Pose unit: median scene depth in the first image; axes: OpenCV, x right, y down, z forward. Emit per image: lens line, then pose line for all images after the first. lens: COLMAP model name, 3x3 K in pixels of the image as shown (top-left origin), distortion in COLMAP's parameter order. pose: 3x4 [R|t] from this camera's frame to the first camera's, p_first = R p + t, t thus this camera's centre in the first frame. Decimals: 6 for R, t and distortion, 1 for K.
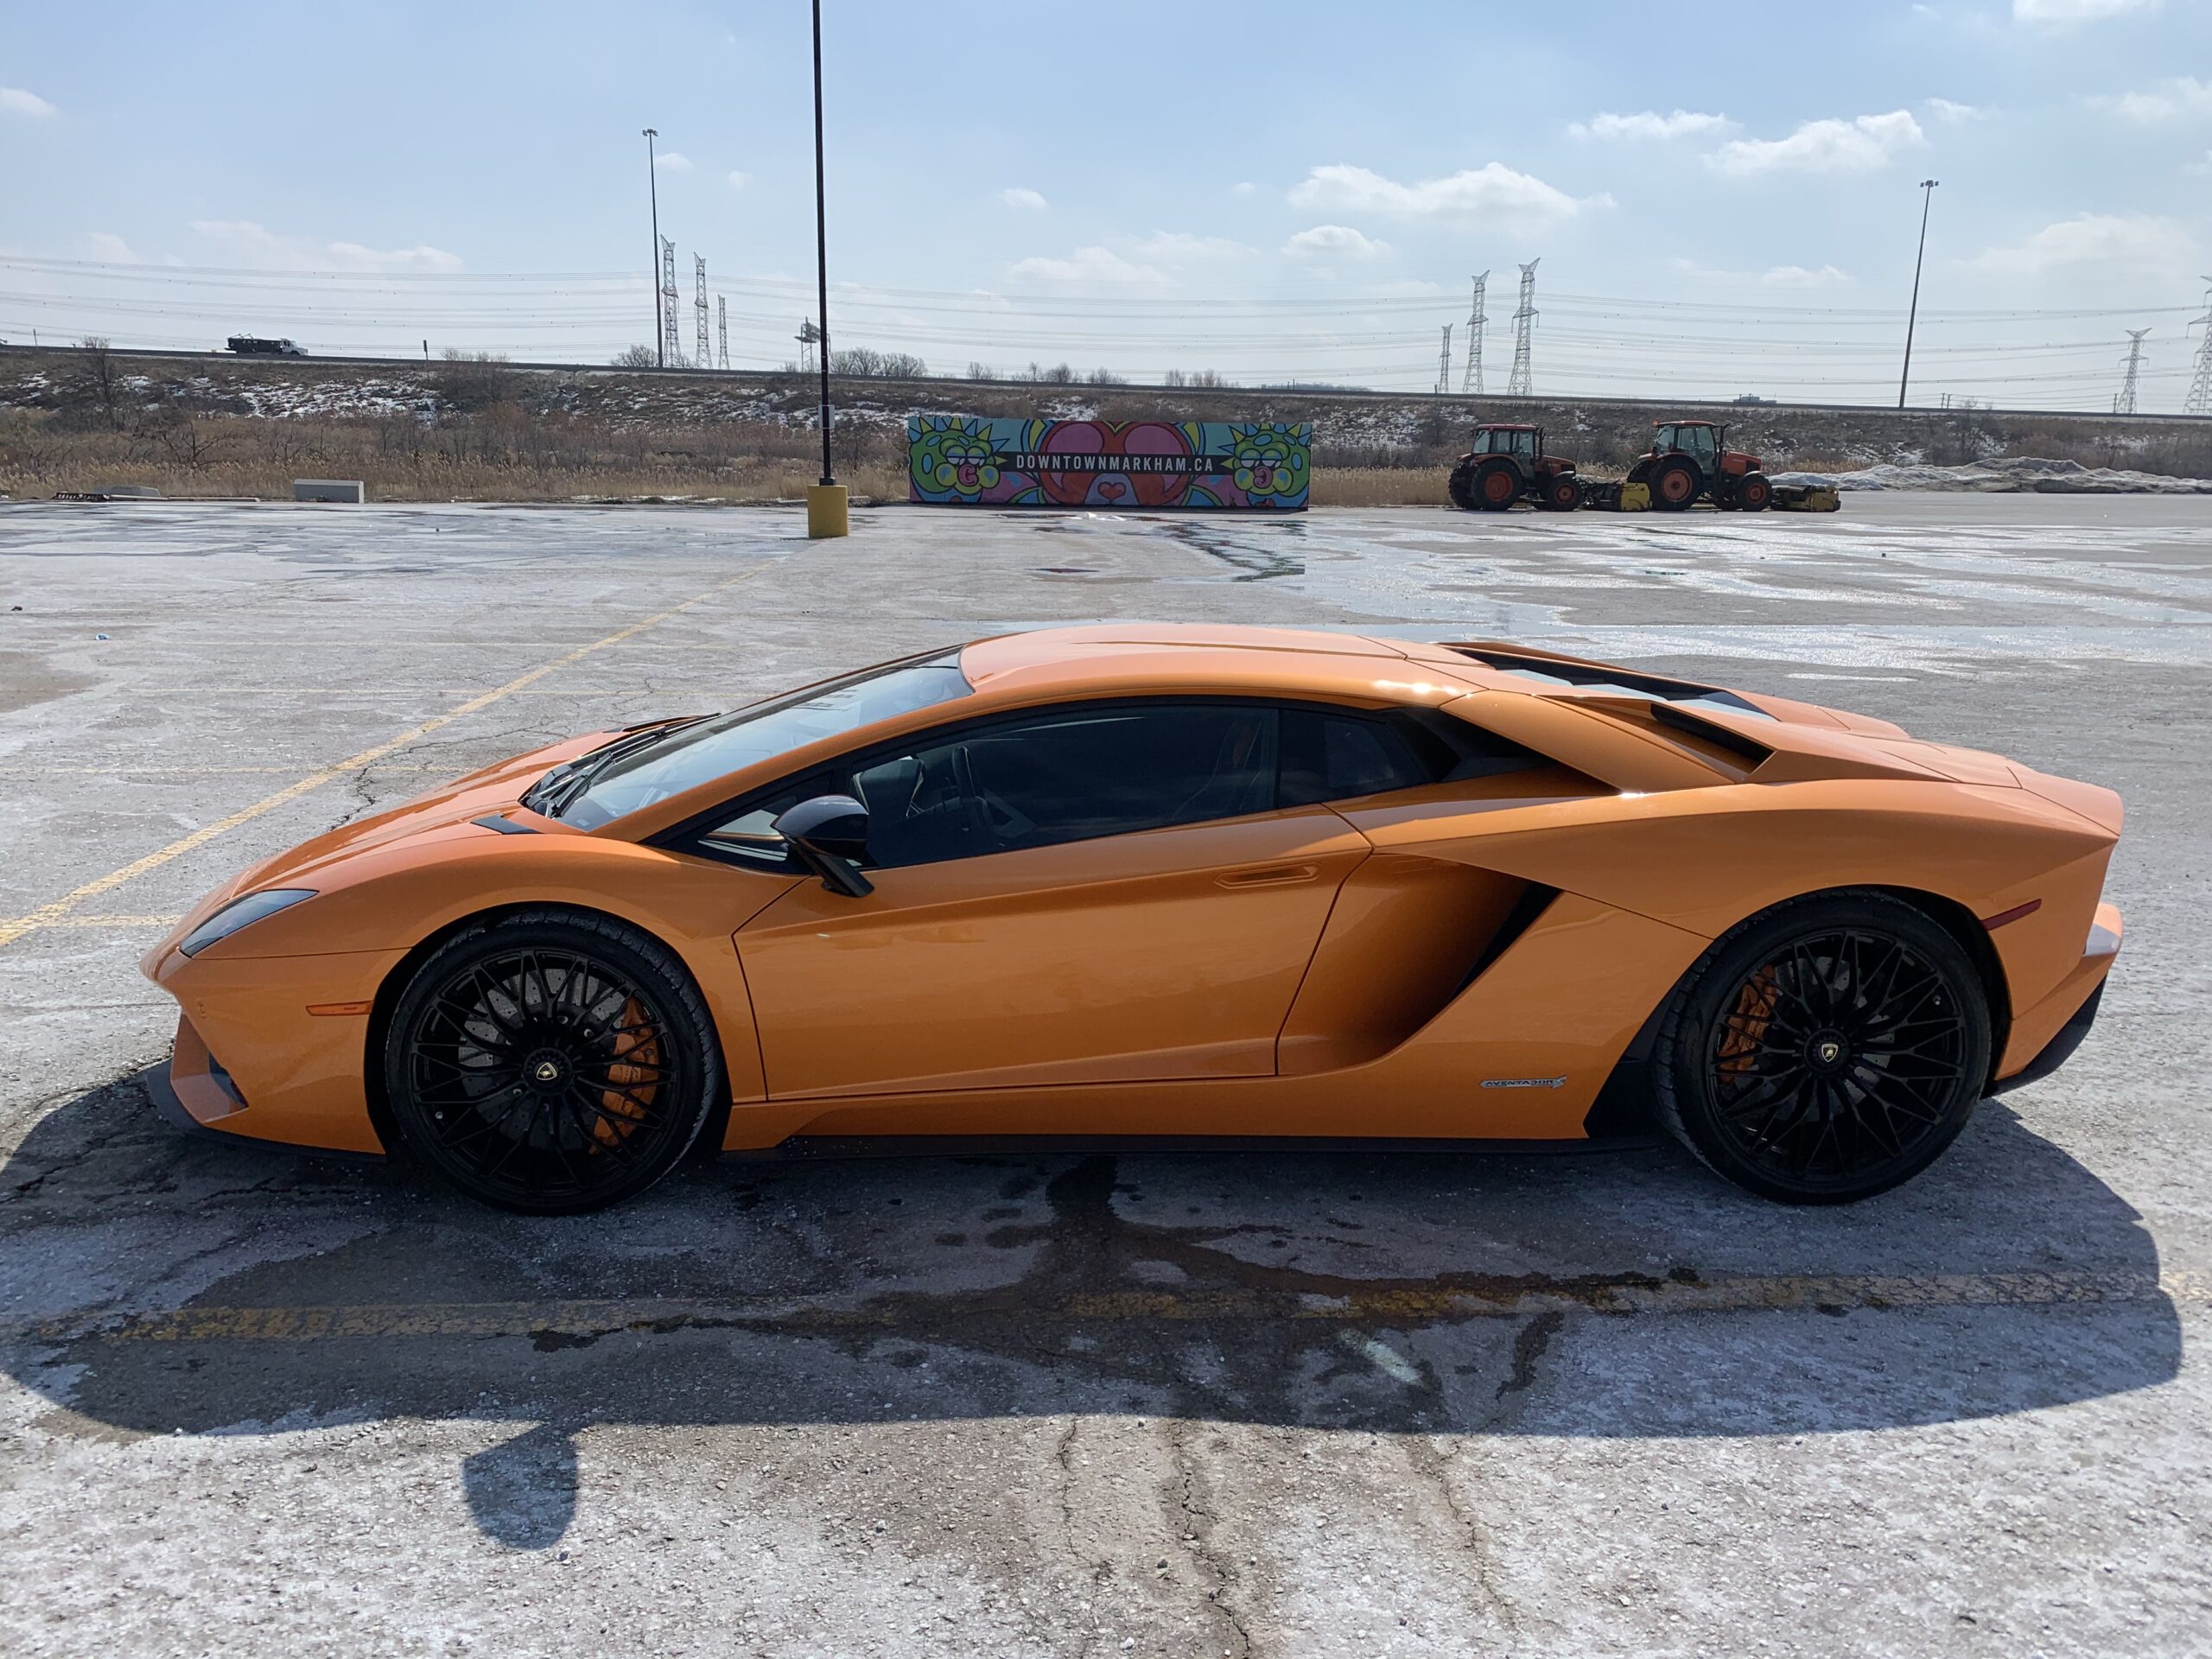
lens RADIAL K [[1690.2, 0, 1115.0], [0, 1690.2, 834.7], [0, 0, 1]] dist [0.013398, -0.005438]
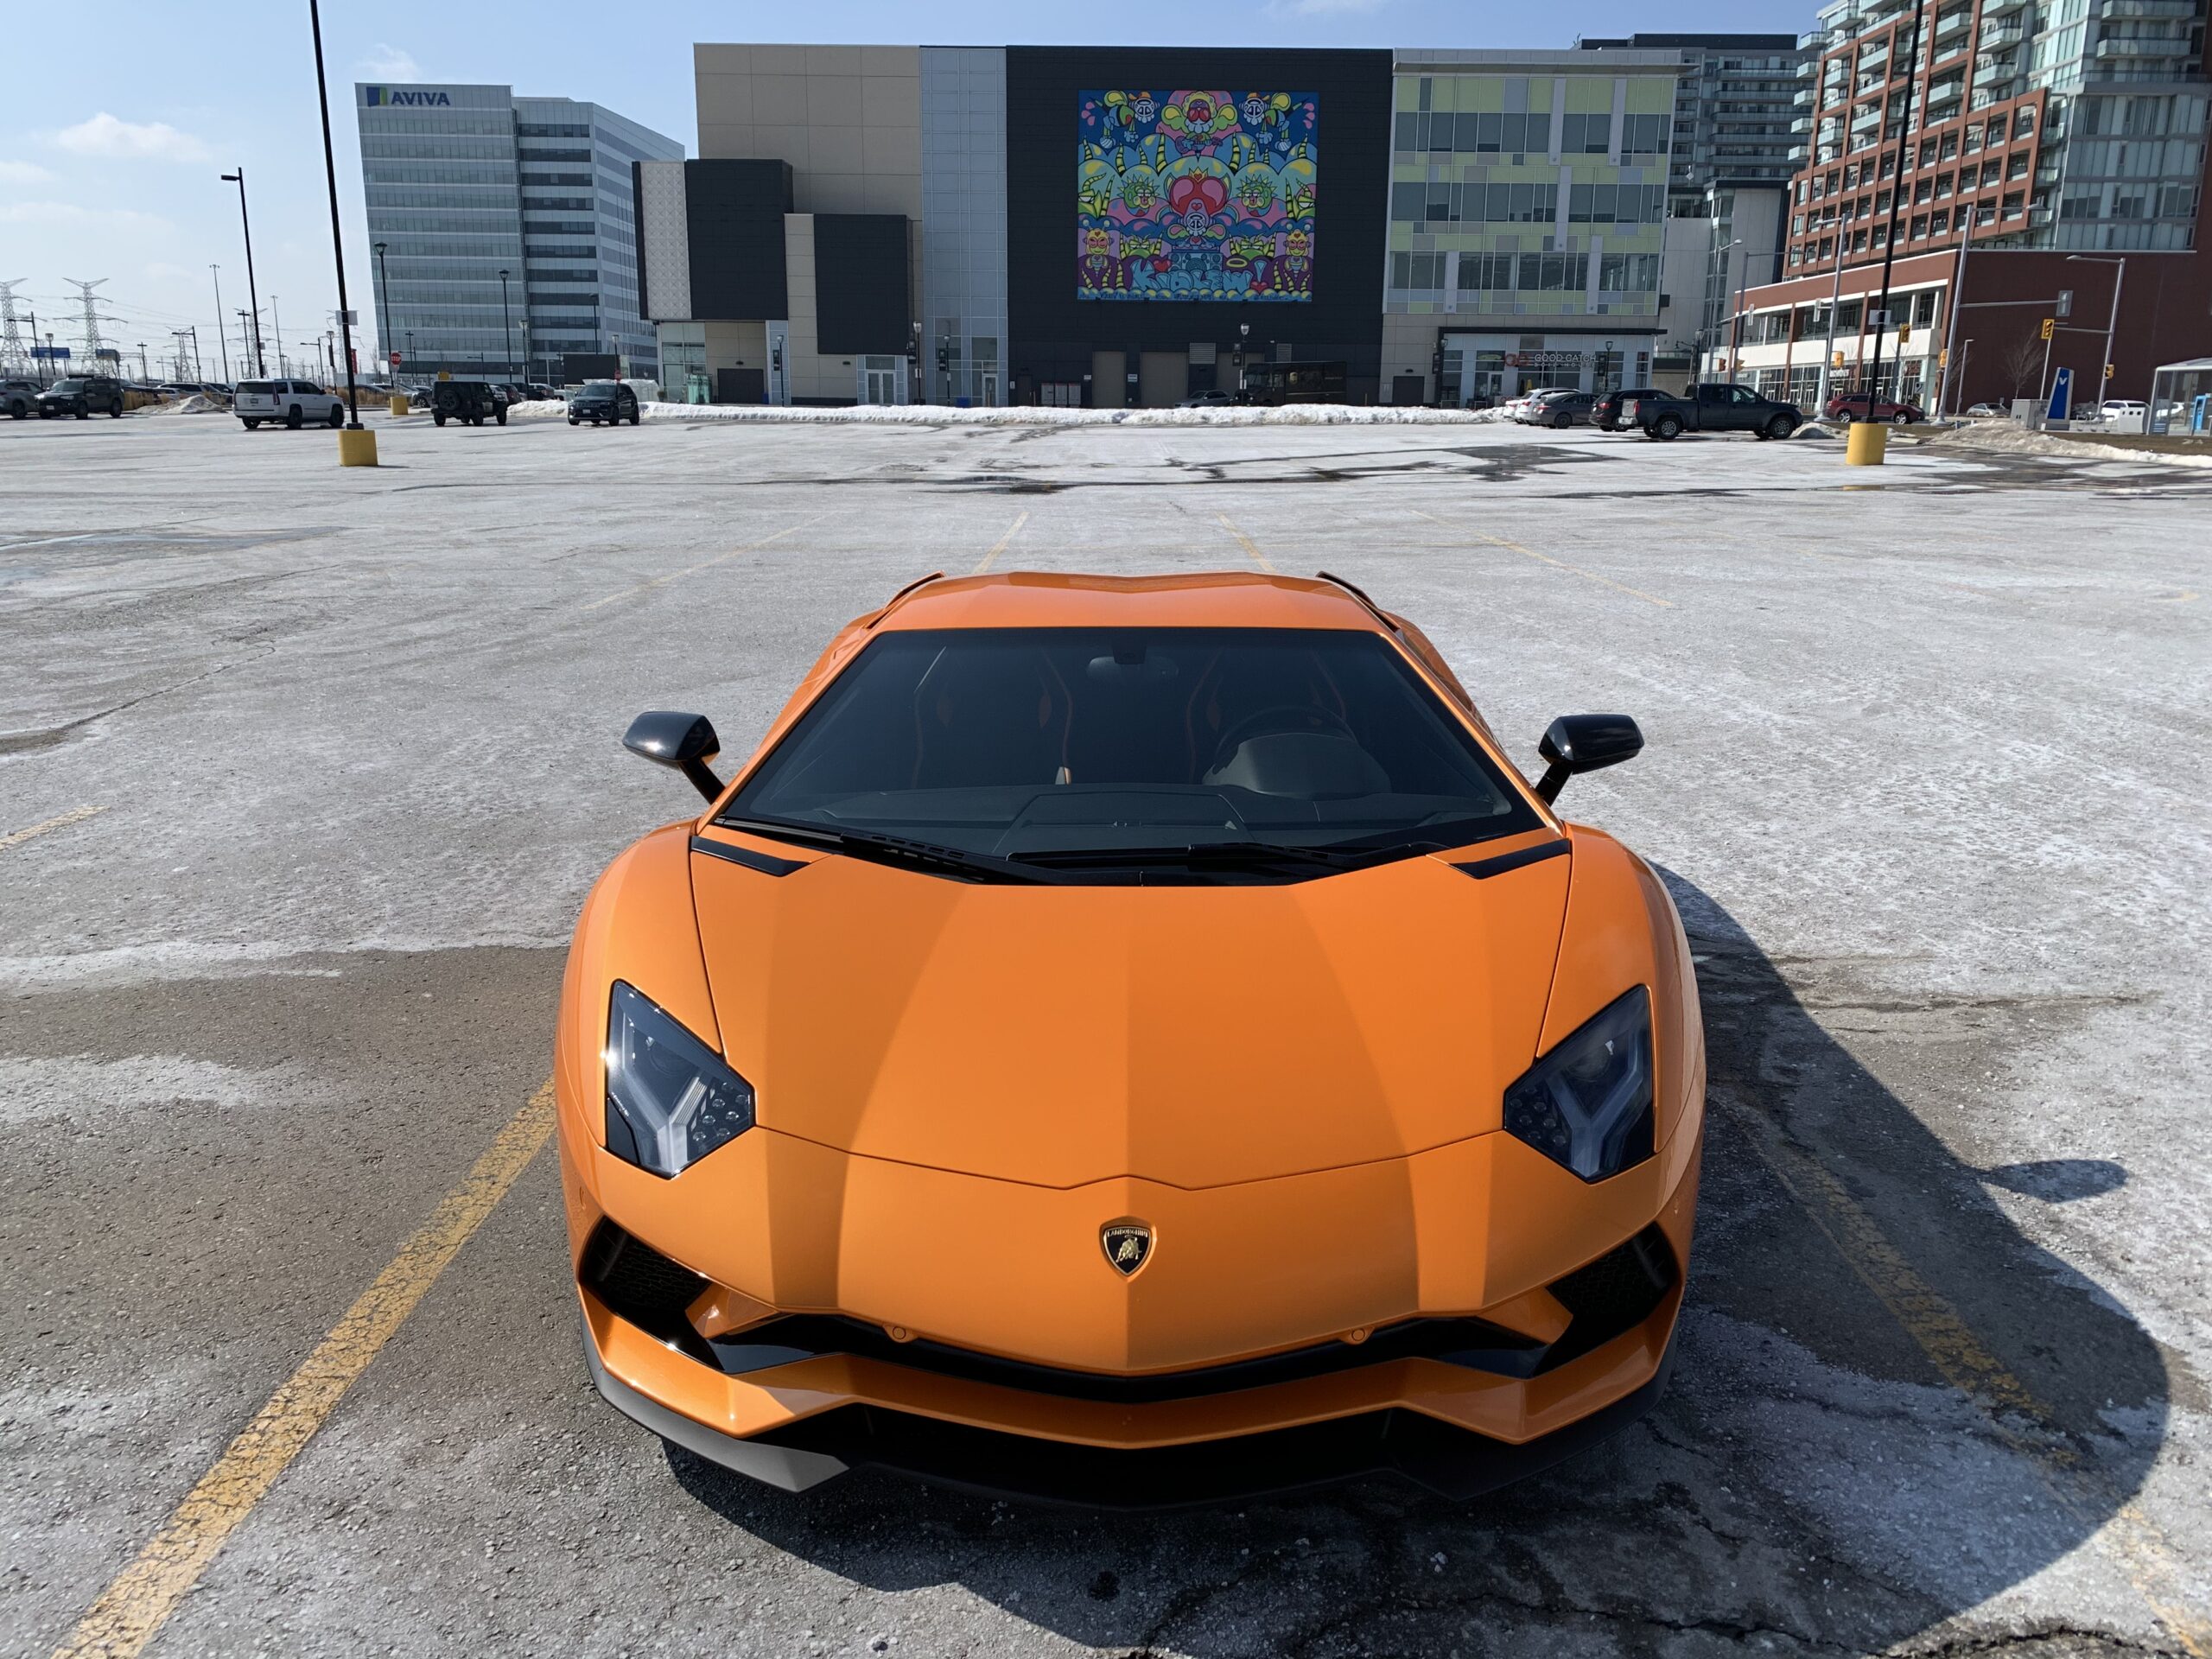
lens RADIAL K [[1690.2, 0, 1108.5], [0, 1690.2, 830.4], [0, 0, 1]] dist [0.013398, -0.005438]
pose [[0.075487, -0.257351, 0.963365, -1.327432], [0.218099, 0.946990, 0.235887, -0.291850], [-0.973003, 0.192303, 0.127614, 1.229892]]
